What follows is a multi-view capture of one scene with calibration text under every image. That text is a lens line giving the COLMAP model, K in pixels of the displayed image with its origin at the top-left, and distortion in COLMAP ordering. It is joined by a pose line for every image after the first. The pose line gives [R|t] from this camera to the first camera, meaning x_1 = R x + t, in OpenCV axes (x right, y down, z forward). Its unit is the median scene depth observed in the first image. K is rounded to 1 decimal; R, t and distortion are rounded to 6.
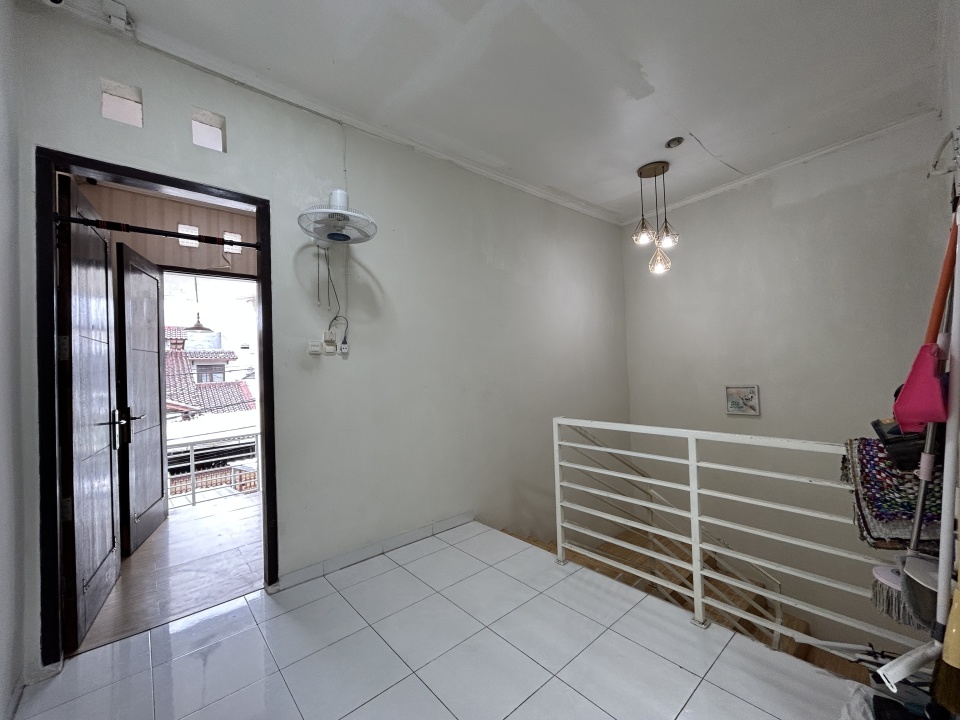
lens RADIAL K [[387.1, 0, 478.5], [0, 387.1, 359.8], [0, 0, 1]] dist [-0.001772, 0.000304]
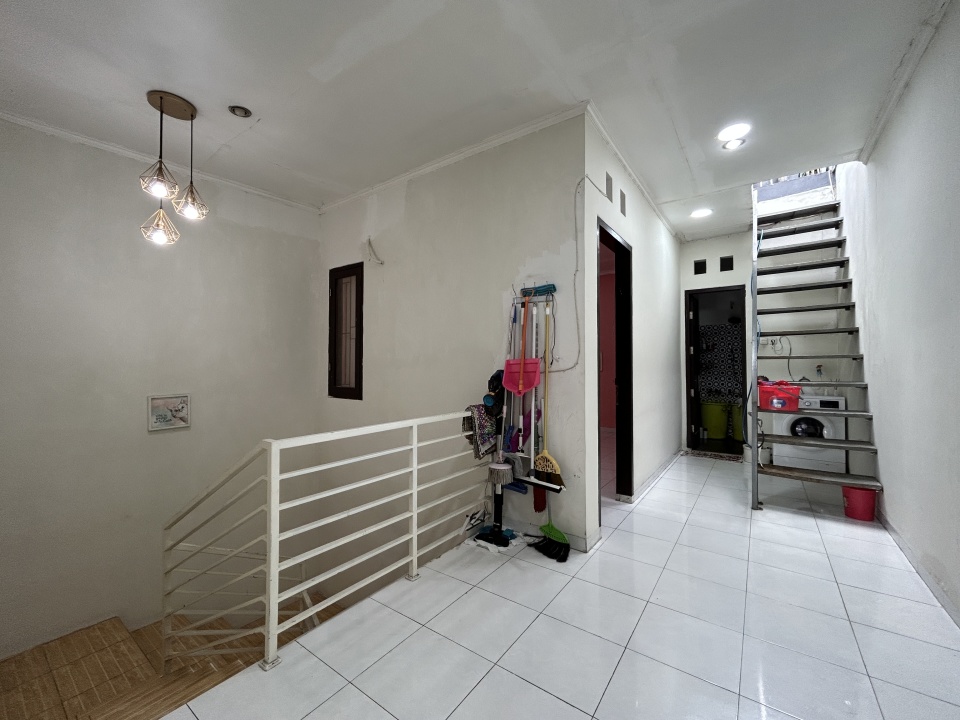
lens RADIAL K [[387.1, 0, 477.3], [0, 387.1, 361.5], [0, 0, 1]] dist [-0.001772, 0.000304]
pose [[-0.210167, 0.044527, 0.976651, -0.522467], [-0.004779, 0.998904, -0.046569, 0.043368], [-0.977654, -0.014455, -0.209724, 0.807759]]
